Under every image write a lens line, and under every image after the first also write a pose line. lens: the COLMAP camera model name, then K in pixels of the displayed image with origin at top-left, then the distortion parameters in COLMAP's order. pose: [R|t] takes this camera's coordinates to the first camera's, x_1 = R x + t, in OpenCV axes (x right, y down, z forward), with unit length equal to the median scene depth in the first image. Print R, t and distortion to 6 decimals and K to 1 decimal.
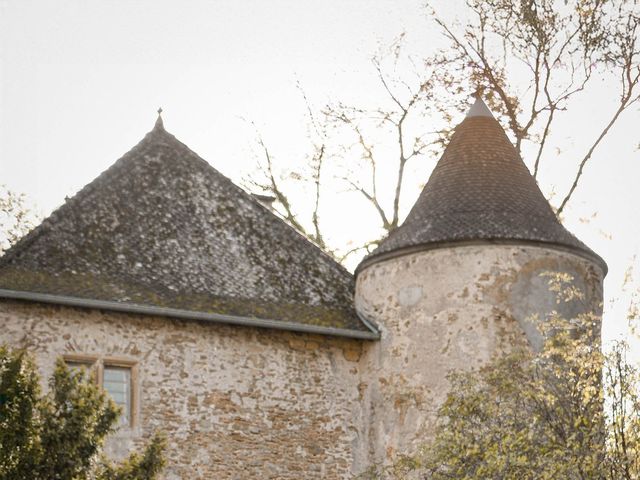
lens RADIAL K [[1979.6, 0, 320.0], [0, 1979.6, 240.0], [0, 0, 1]] dist [-0.055802, -0.387427]
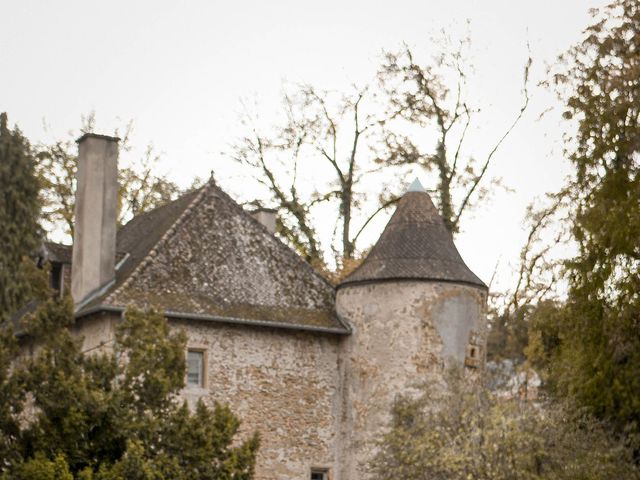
lens RADIAL K [[1979.6, 0, 320.0], [0, 1979.6, 240.0], [0, 0, 1]] dist [-0.055802, -0.387427]
pose [[0.998827, 0.030396, 0.037702, -0.060189], [-0.033768, 0.995159, 0.092300, -0.178569], [-0.034714, -0.093465, 0.995017, -0.627265]]
